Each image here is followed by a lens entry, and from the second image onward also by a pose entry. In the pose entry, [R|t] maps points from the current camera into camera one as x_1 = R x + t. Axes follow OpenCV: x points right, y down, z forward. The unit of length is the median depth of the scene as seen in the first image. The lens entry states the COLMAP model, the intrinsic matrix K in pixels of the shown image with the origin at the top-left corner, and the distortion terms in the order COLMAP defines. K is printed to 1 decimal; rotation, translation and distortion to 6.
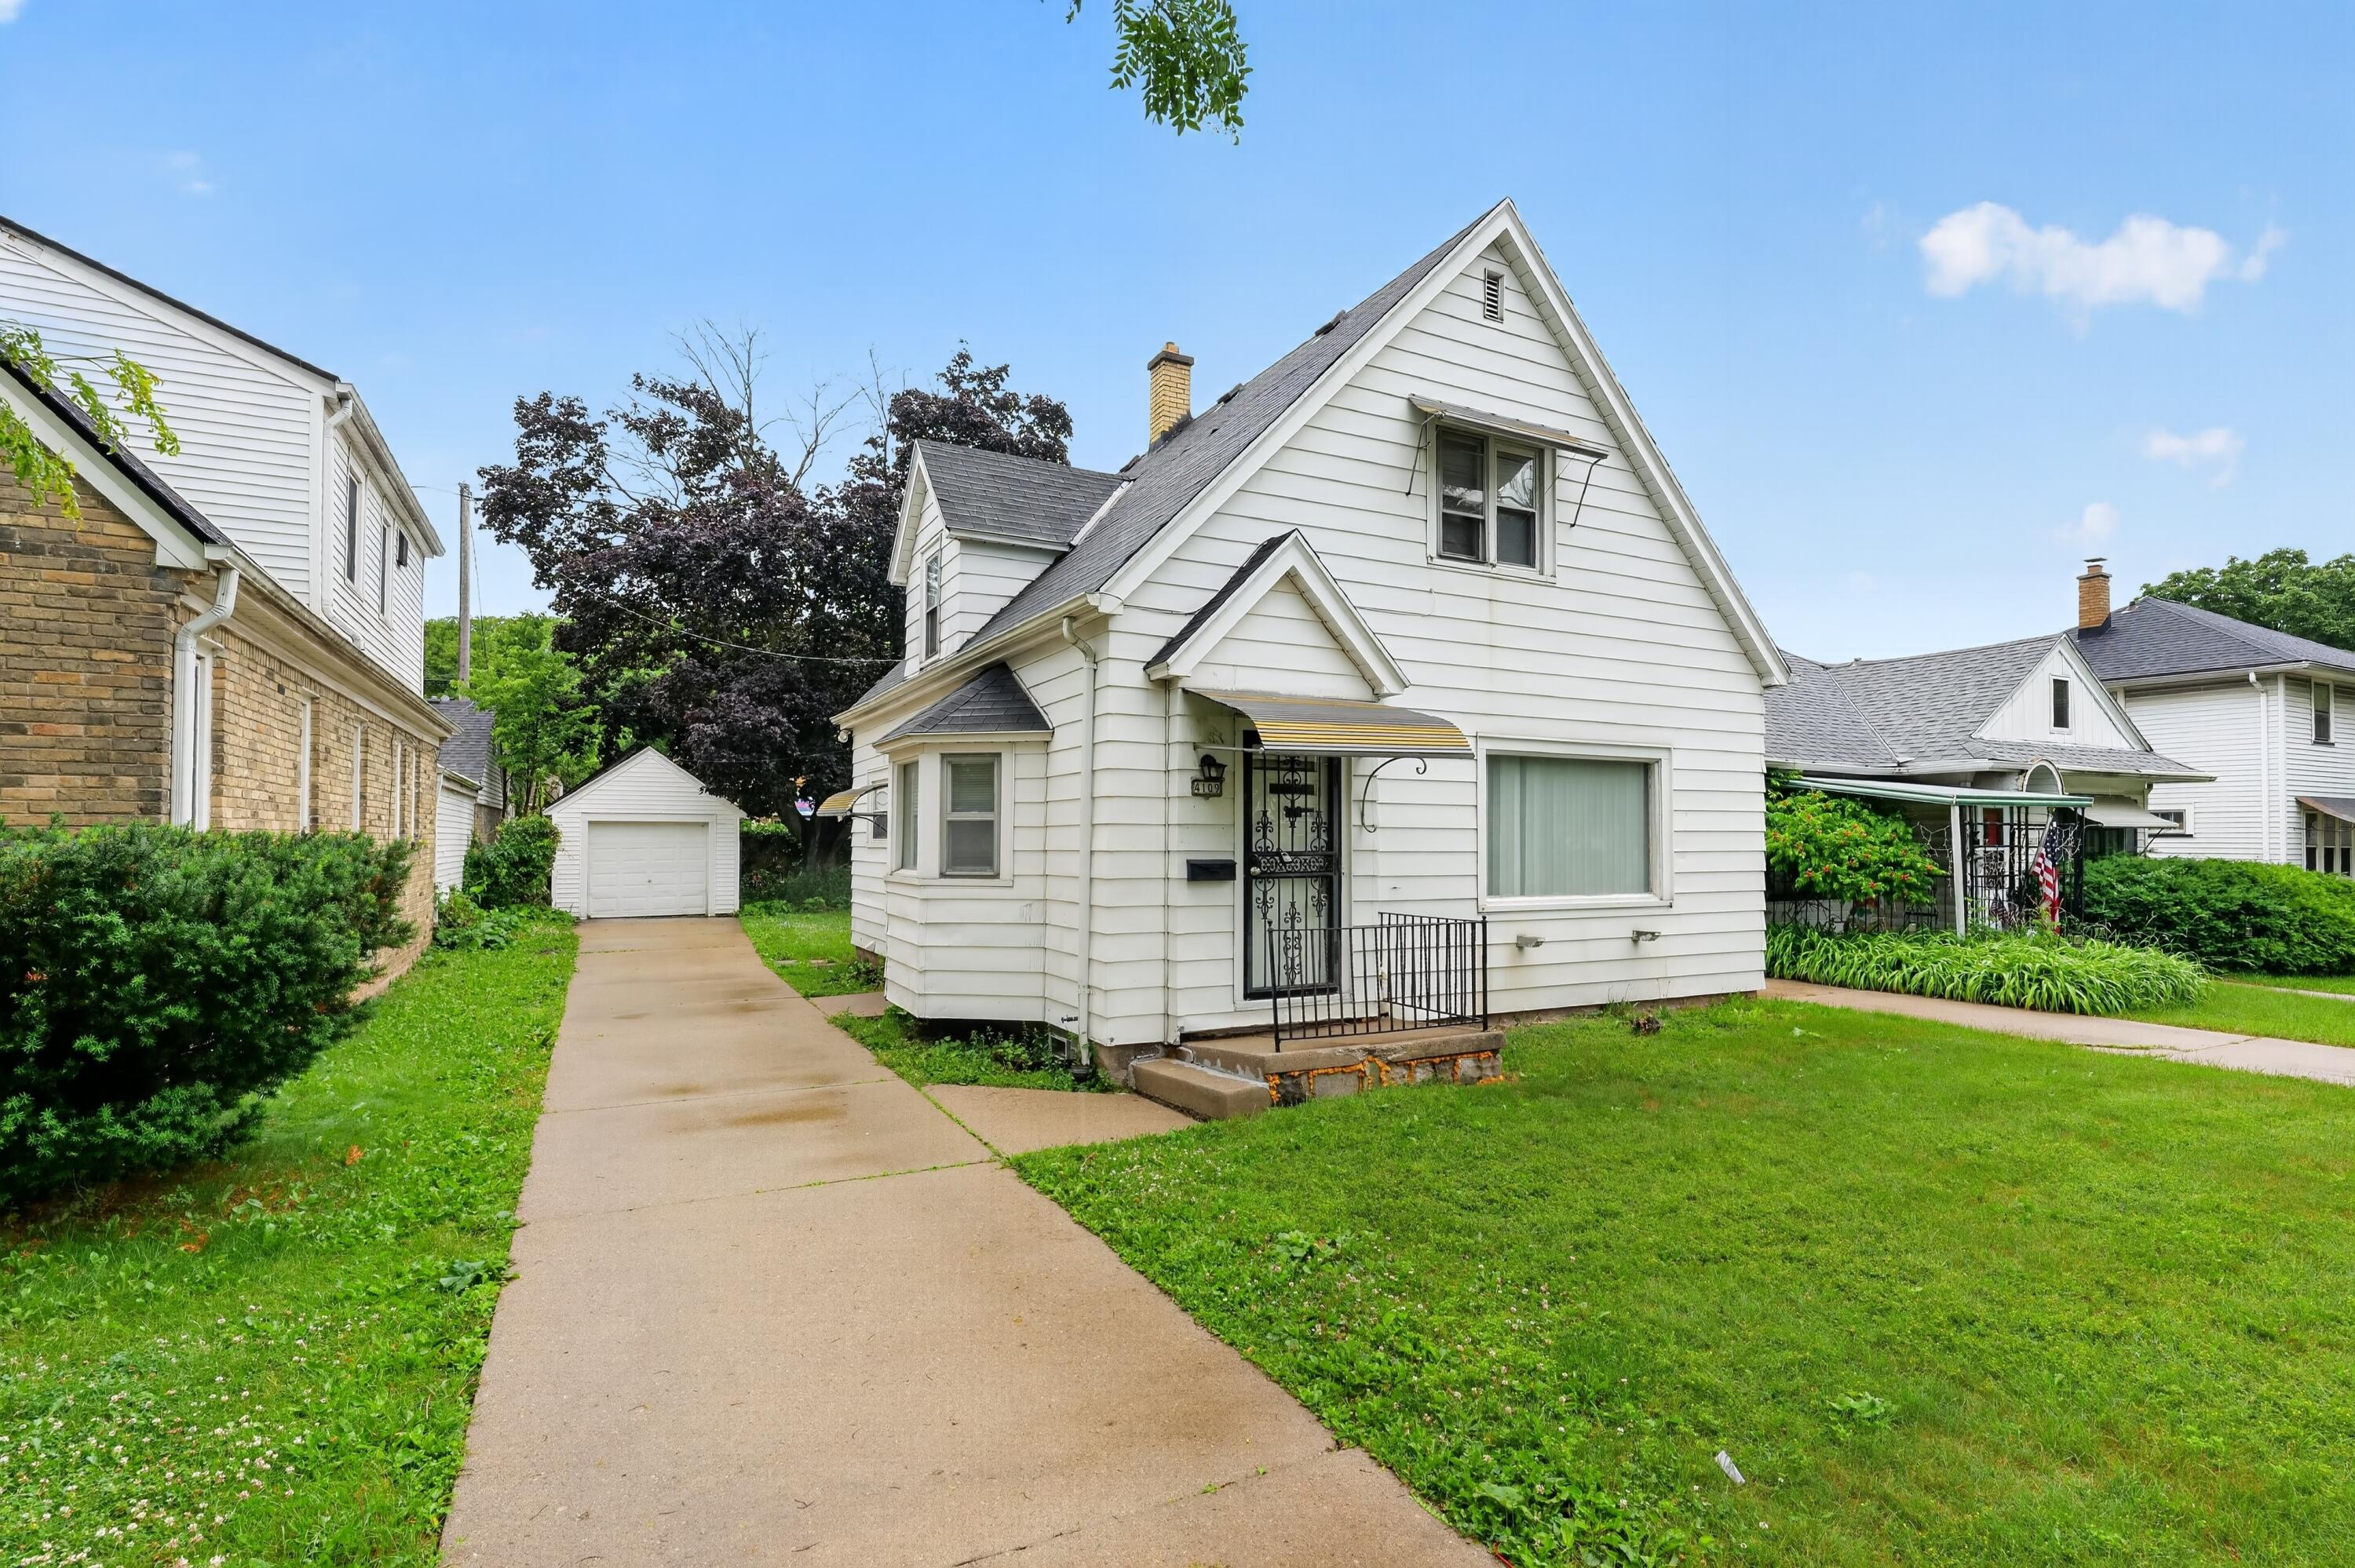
lens RADIAL K [[1109.7, 0, 1216.8], [0, 1109.7, 812.6], [0, 0, 1]] dist [0.002582, 0.000589]
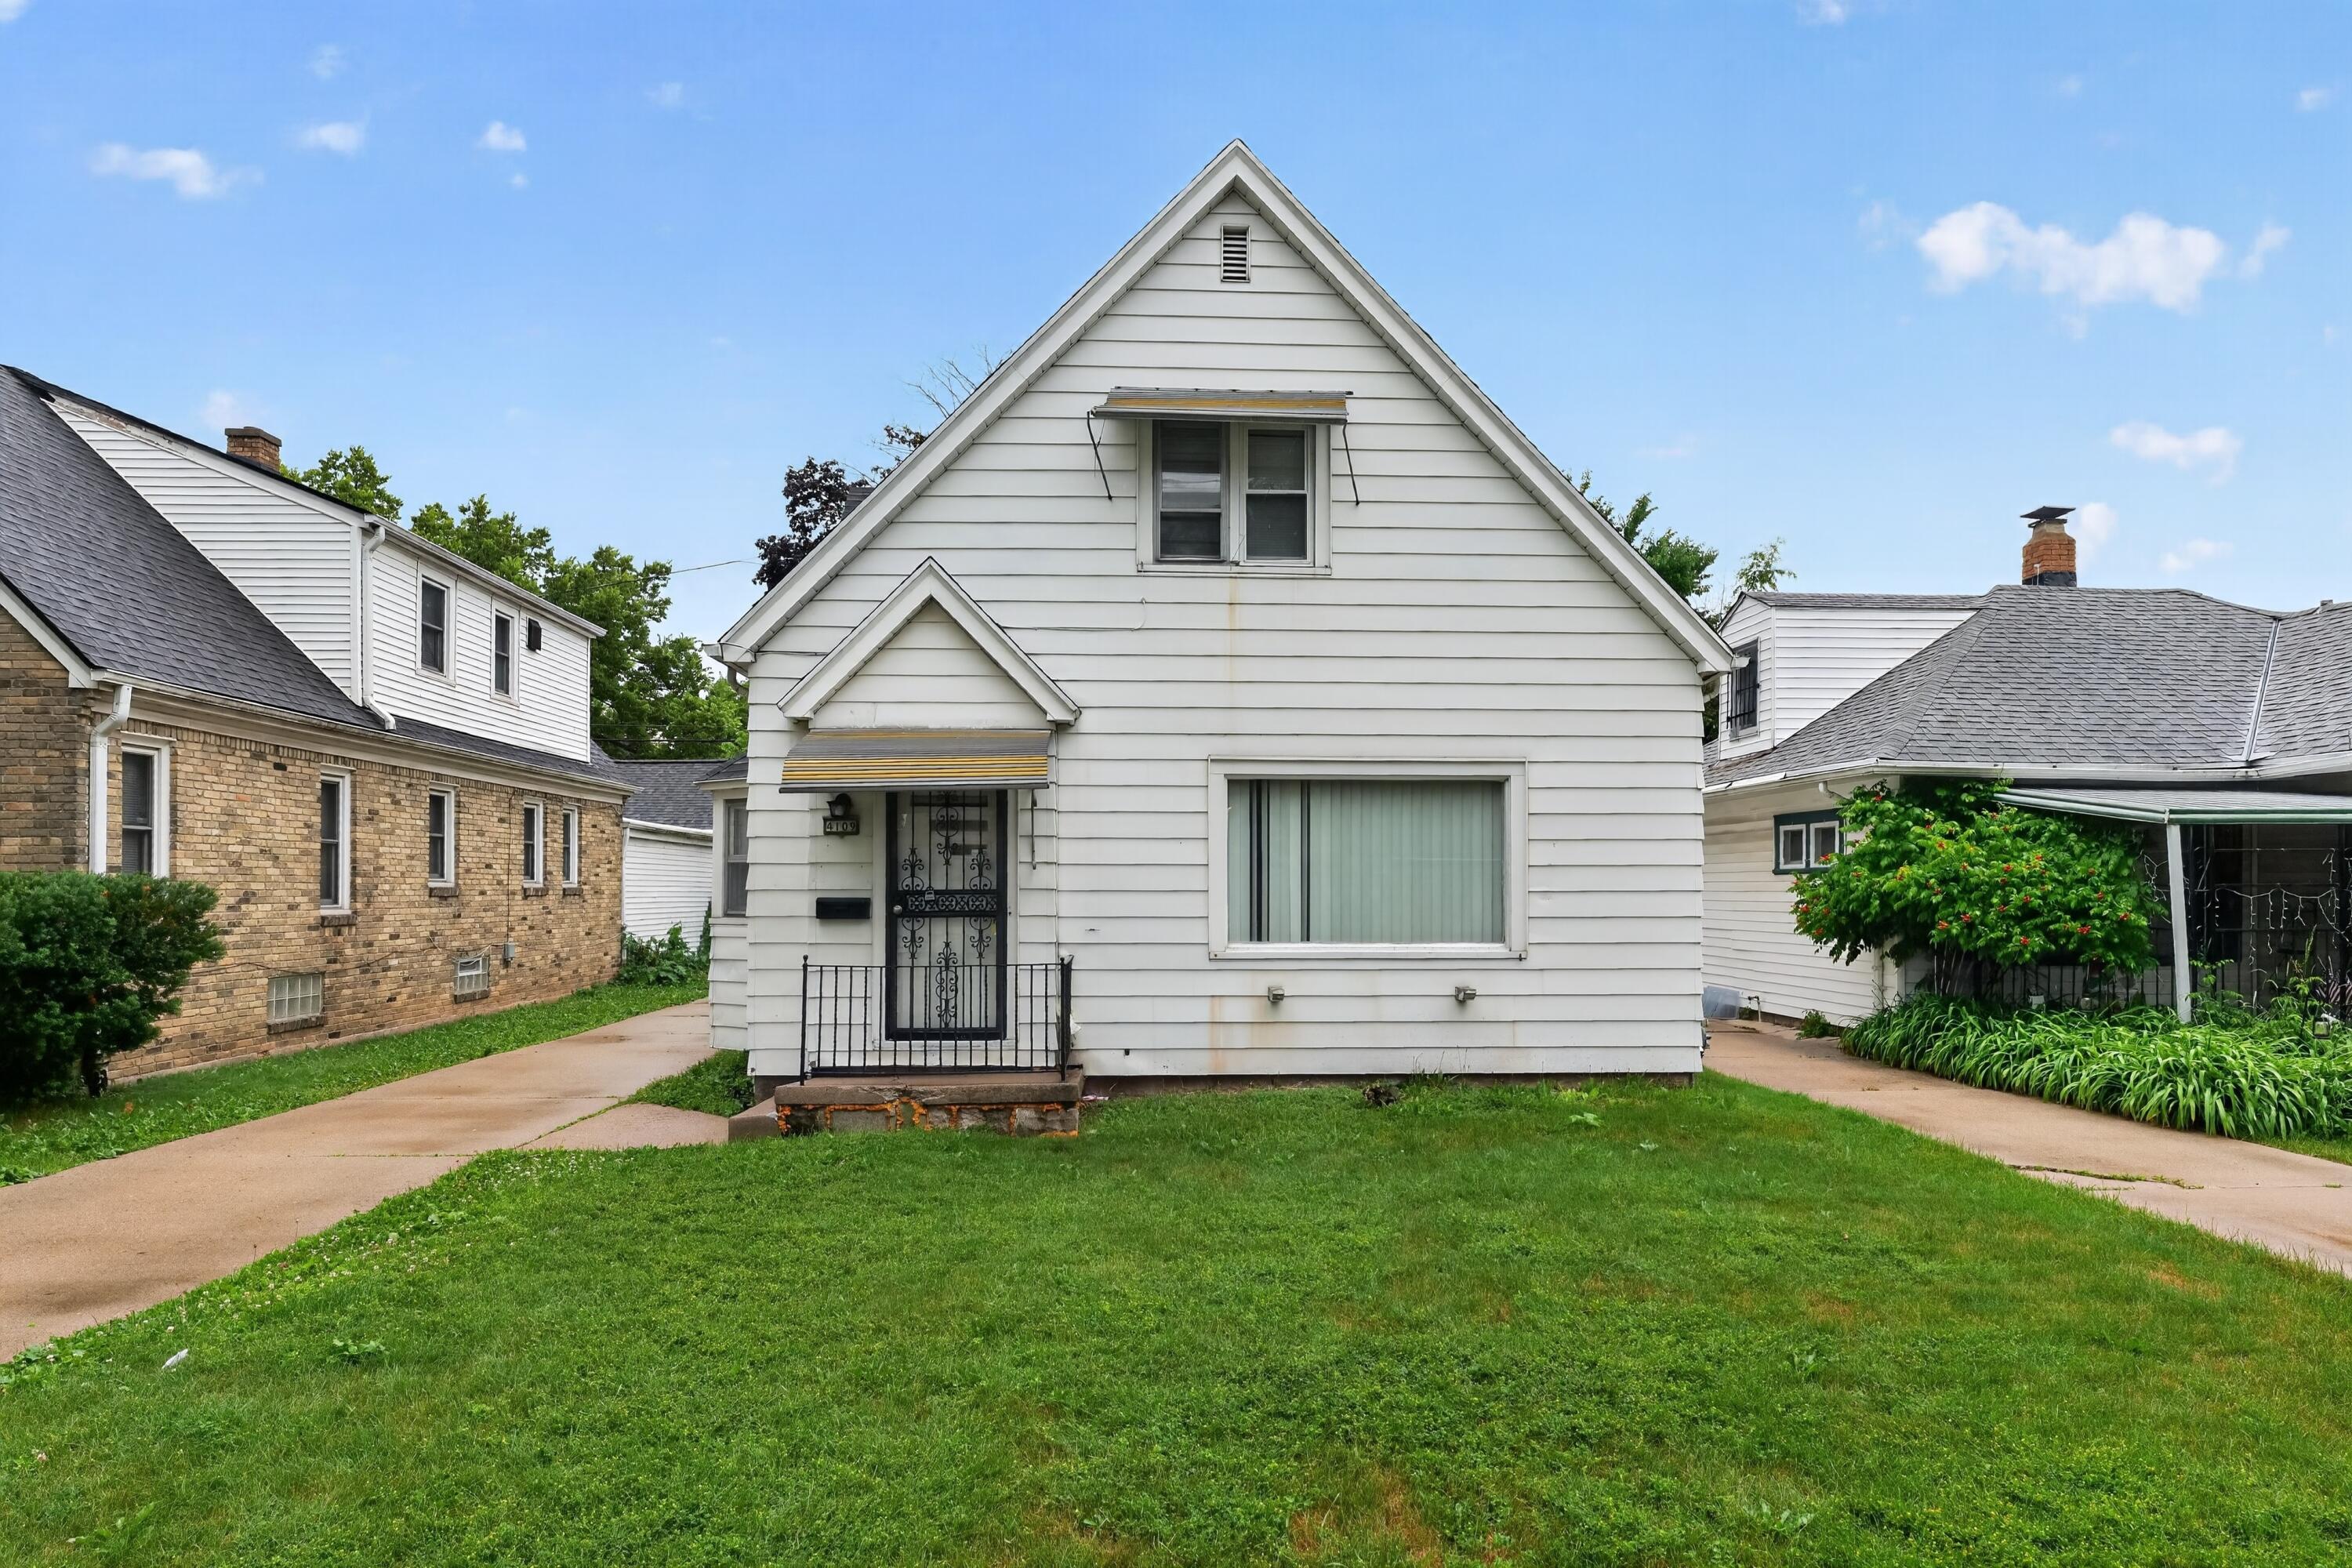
lens RADIAL K [[1329.4, 0, 1220.2], [0, 1329.4, 871.8], [0, 0, 1]] dist [0.000569, -0.000973]
pose [[0.910701, -0.009077, -0.412966, 0.750230], [0.013661, 0.999873, 0.008149, 0.012820], [0.412840, -0.013063, 0.910710, 0.042047]]
